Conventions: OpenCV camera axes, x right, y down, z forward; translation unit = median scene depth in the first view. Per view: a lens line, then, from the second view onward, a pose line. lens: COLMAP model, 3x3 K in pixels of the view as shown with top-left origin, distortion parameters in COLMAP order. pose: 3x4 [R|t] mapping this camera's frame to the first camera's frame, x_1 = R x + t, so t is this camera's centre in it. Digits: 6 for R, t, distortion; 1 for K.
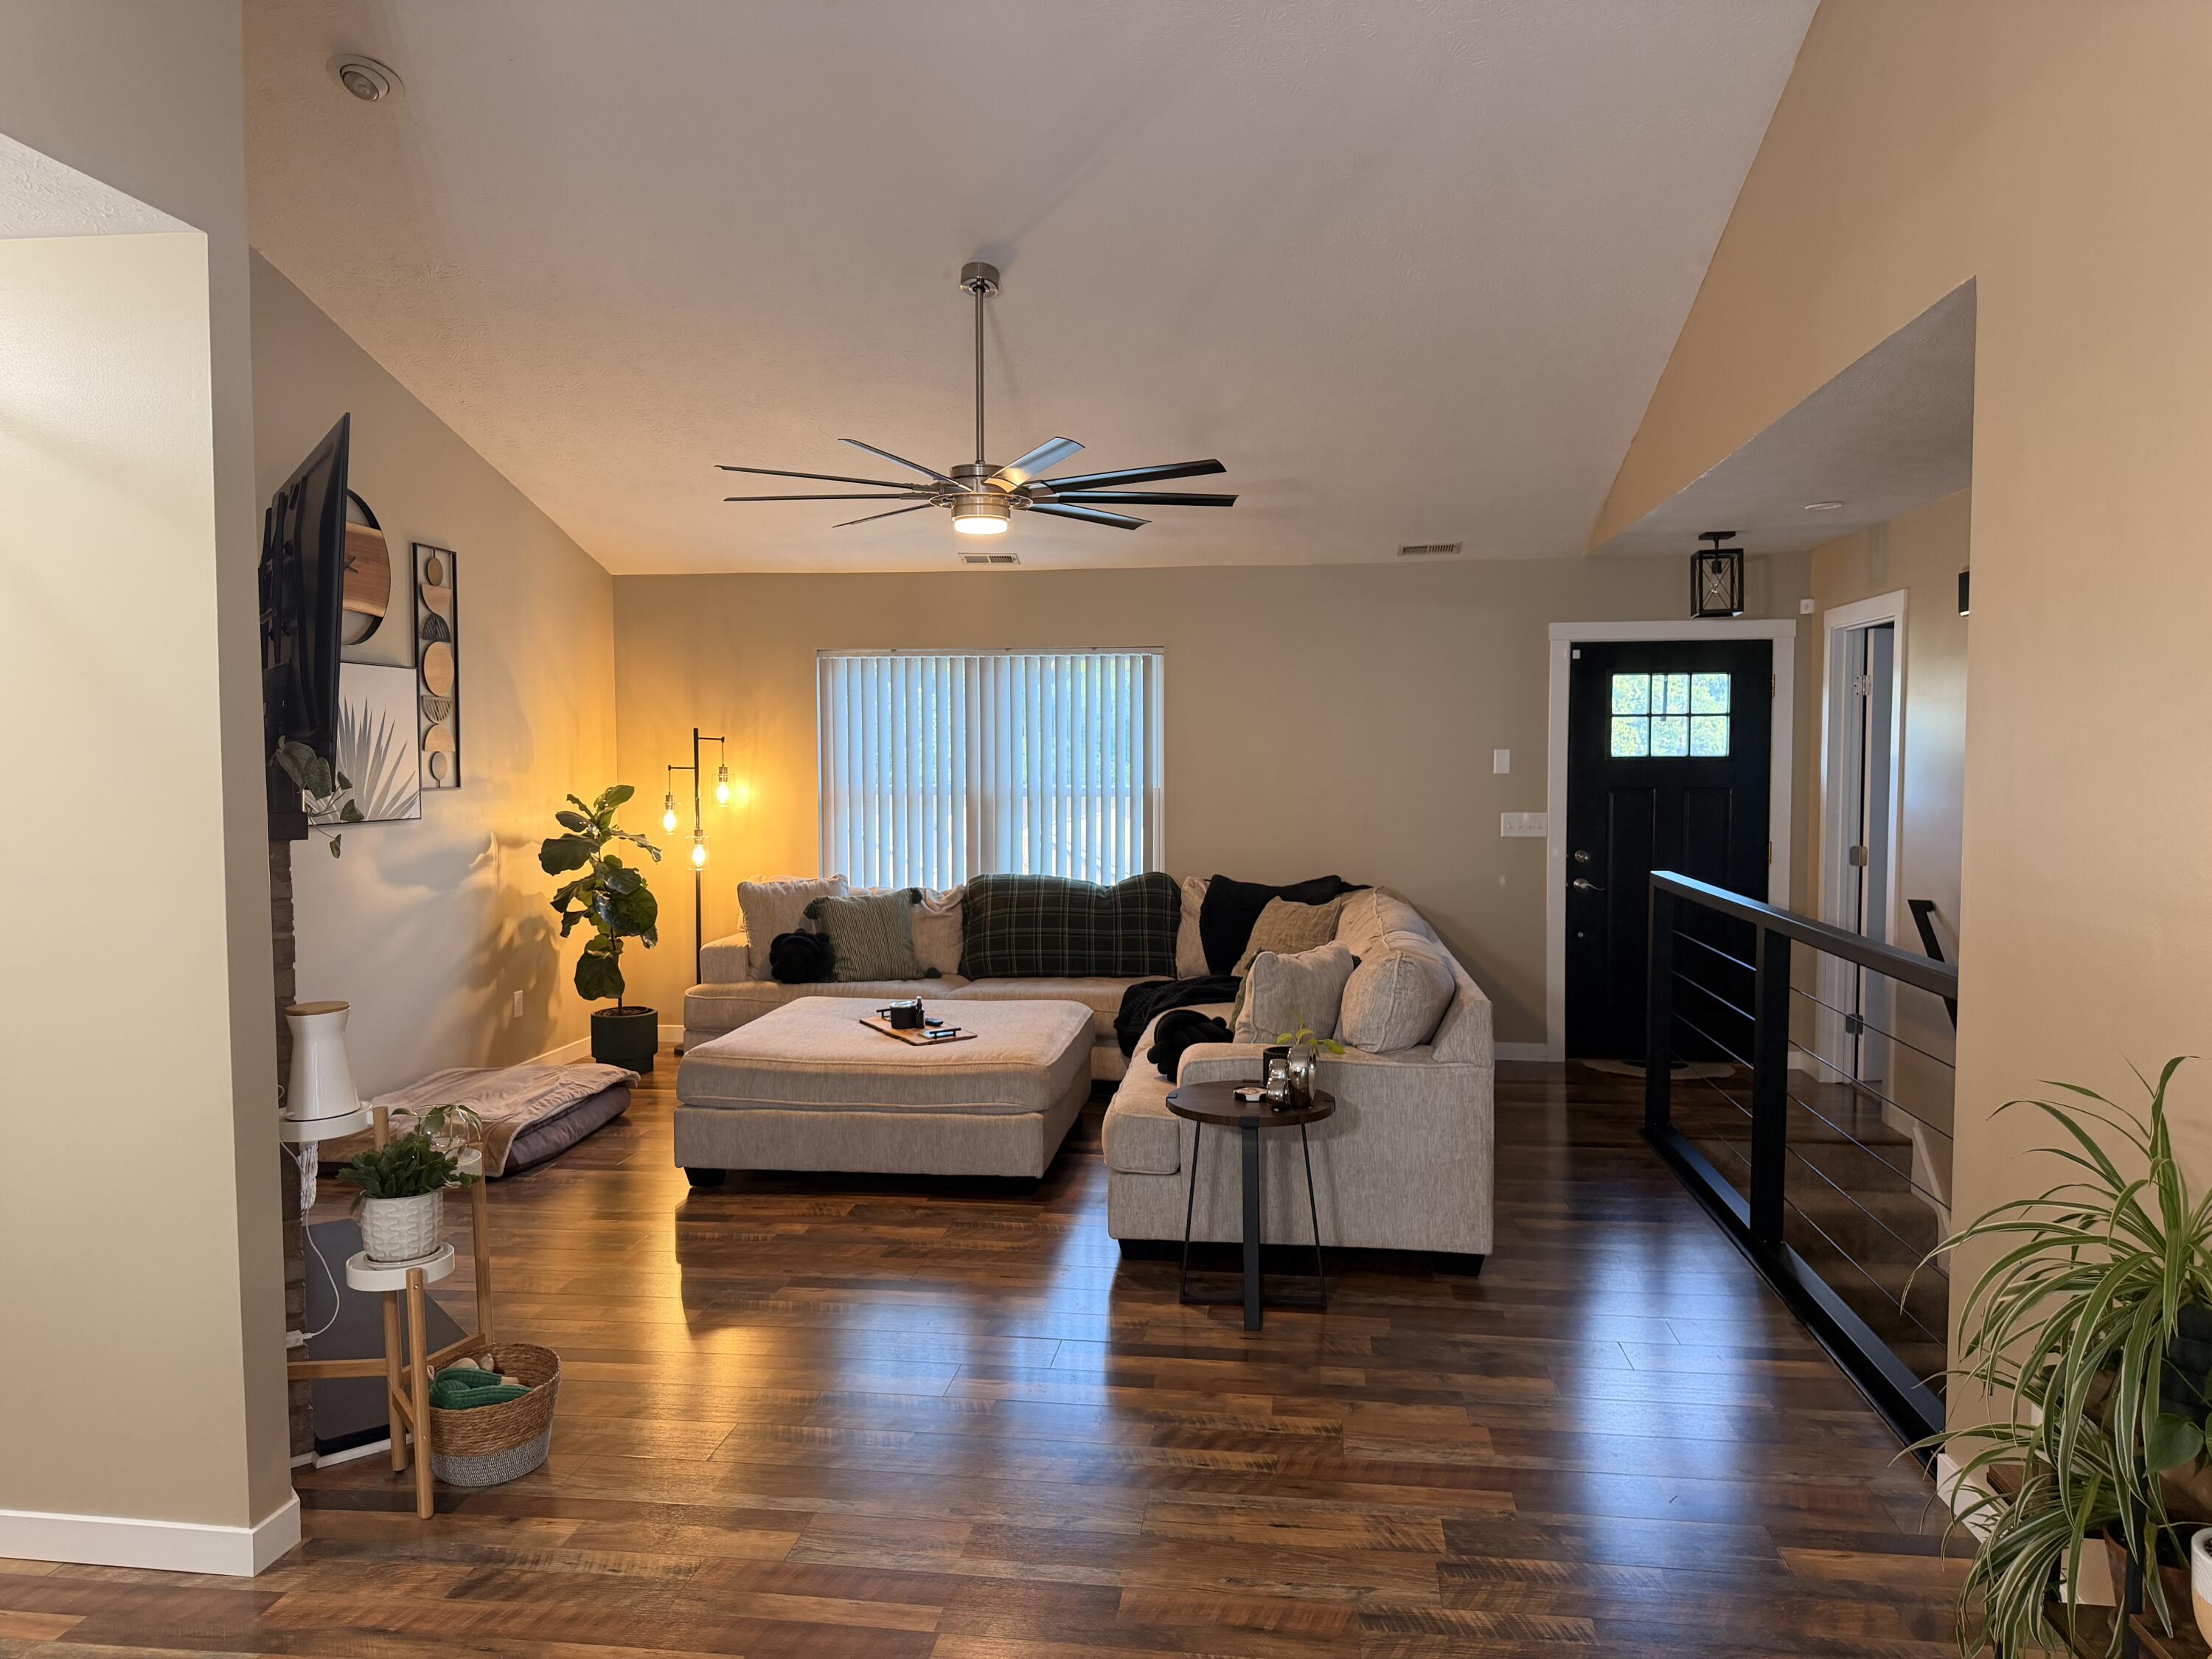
lens RADIAL K [[1570.5, 0, 1092.8], [0, 1570.5, 826.4], [0, 0, 1]] dist [-0.013063, -0.009832]
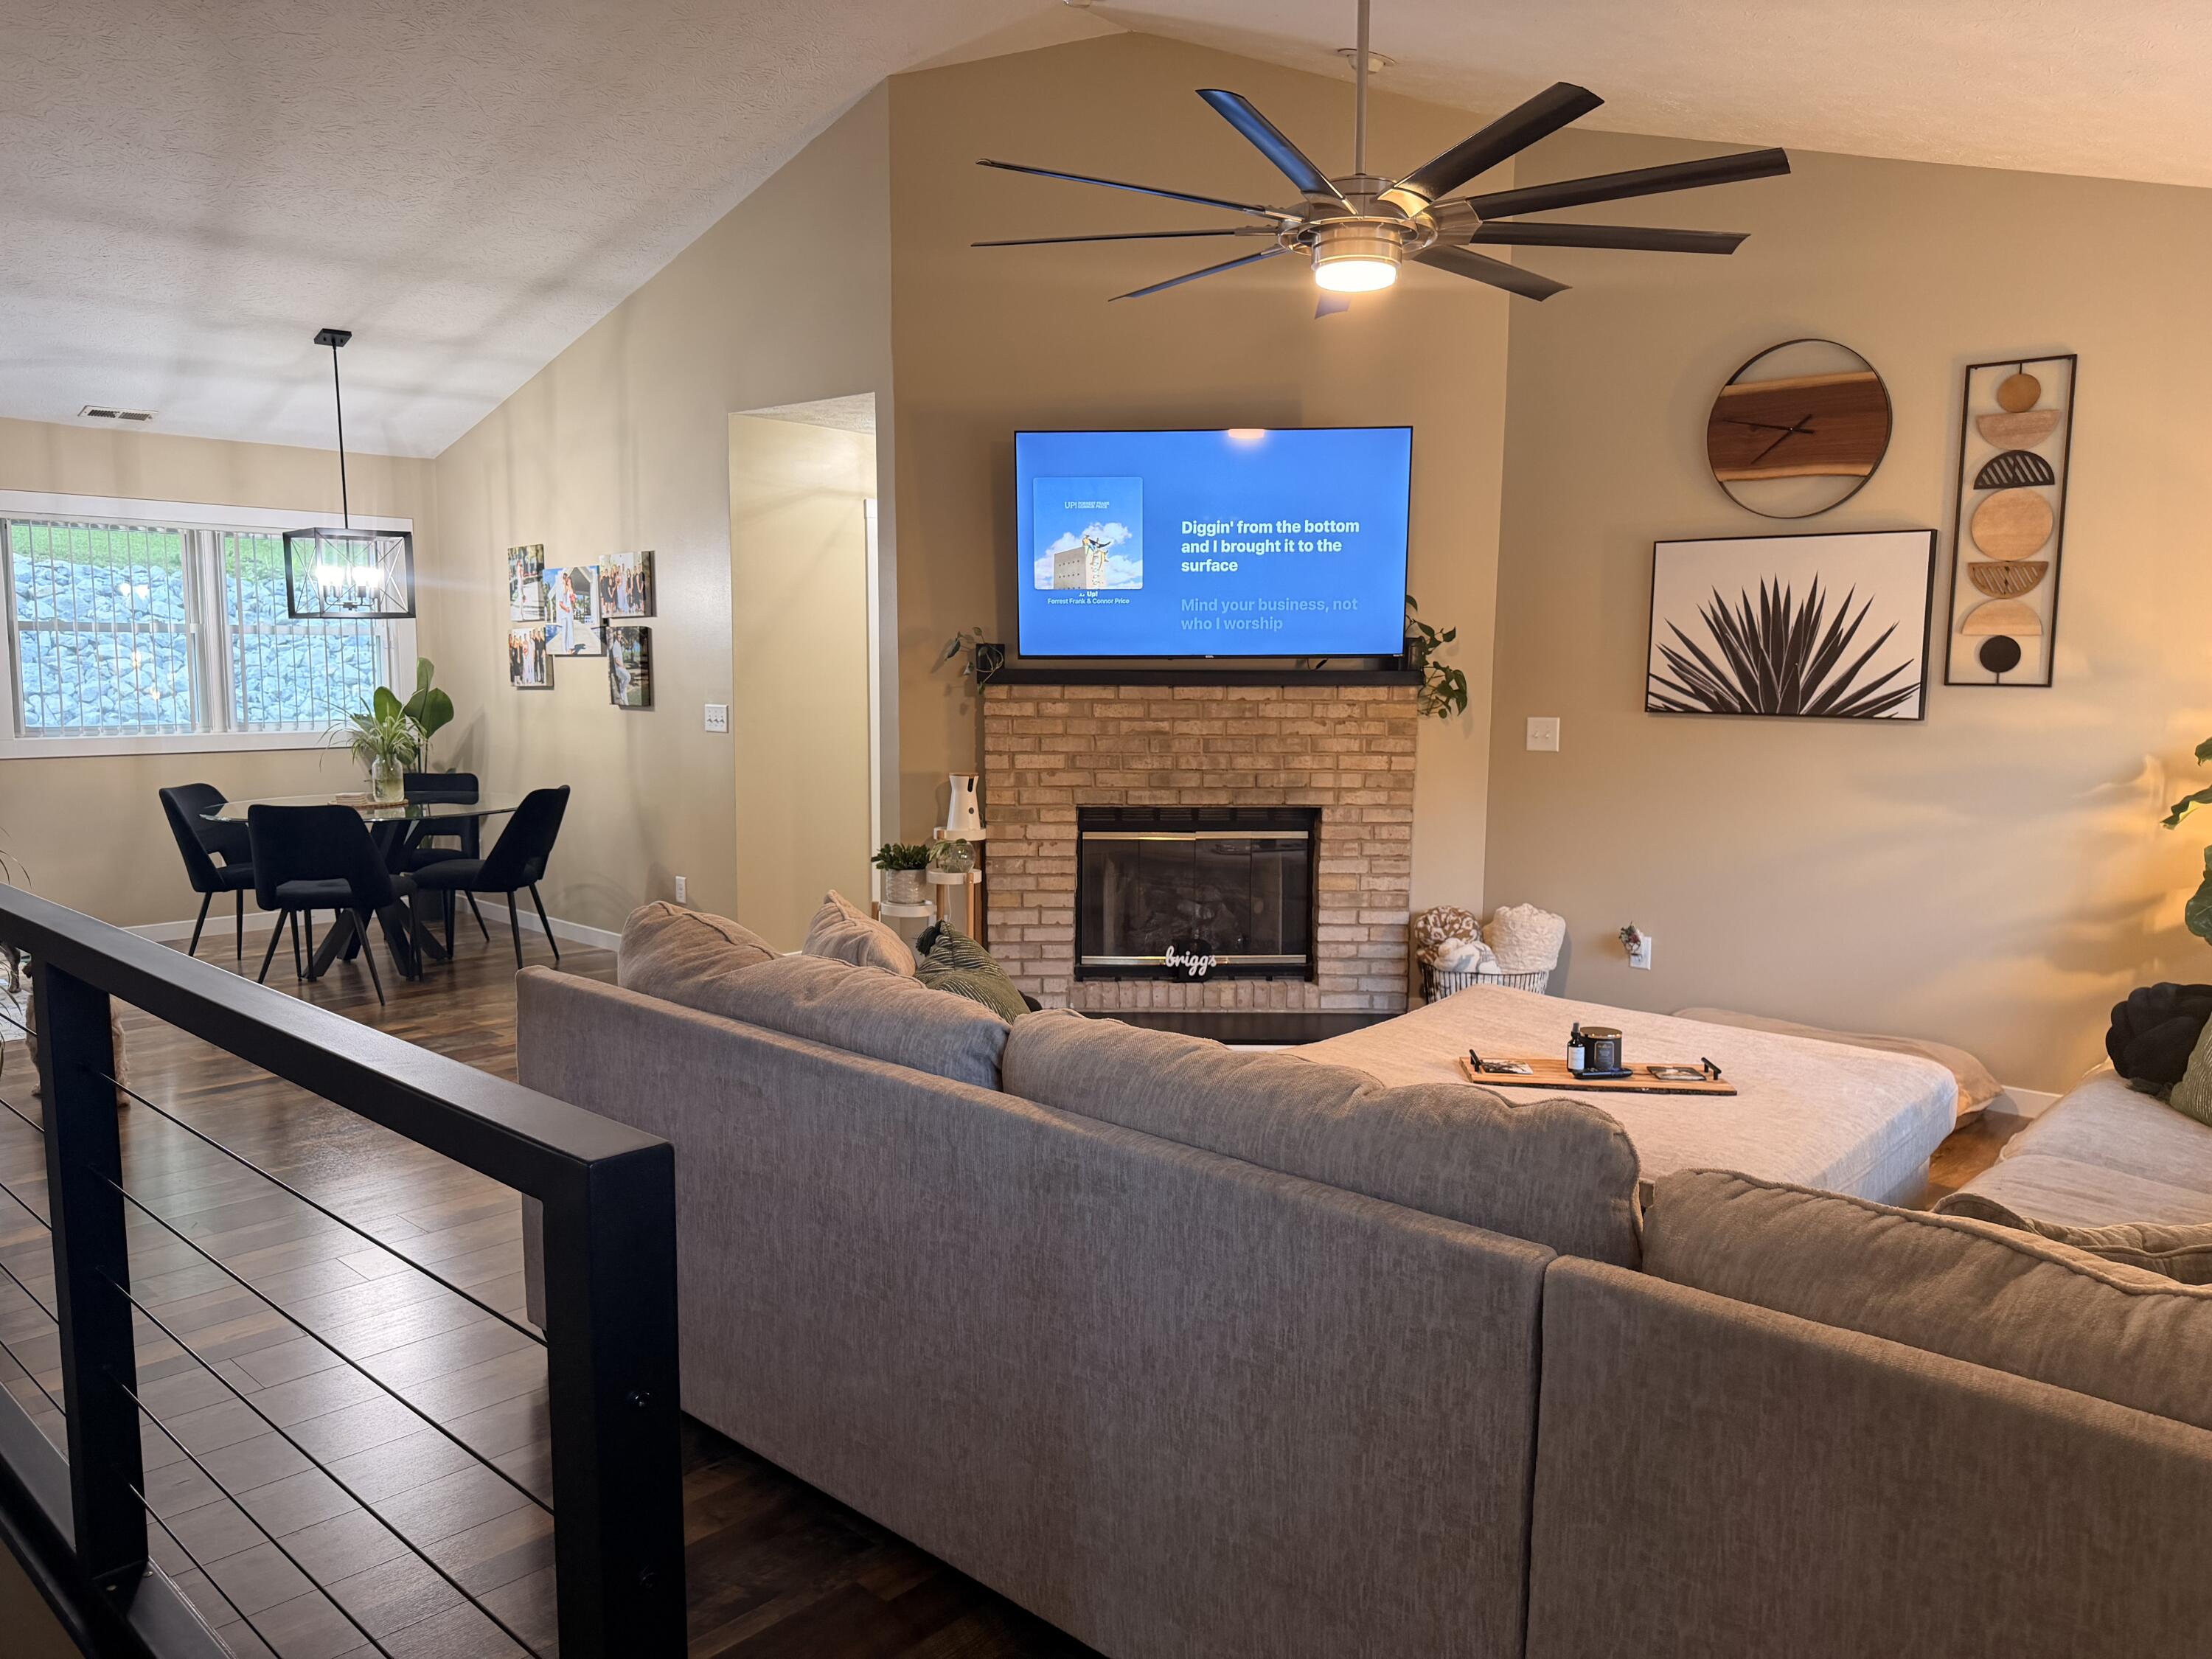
lens RADIAL K [[1570.5, 0, 1107.5], [0, 1570.5, 836.8], [0, 0, 1]] dist [-0.013063, -0.009832]
pose [[-0.566706, 0.091767, -0.818793, 0.329652], [-0.042001, 0.989268, 0.139943, -0.028086], [0.822849, 0.113696, -0.556770, 0.779285]]
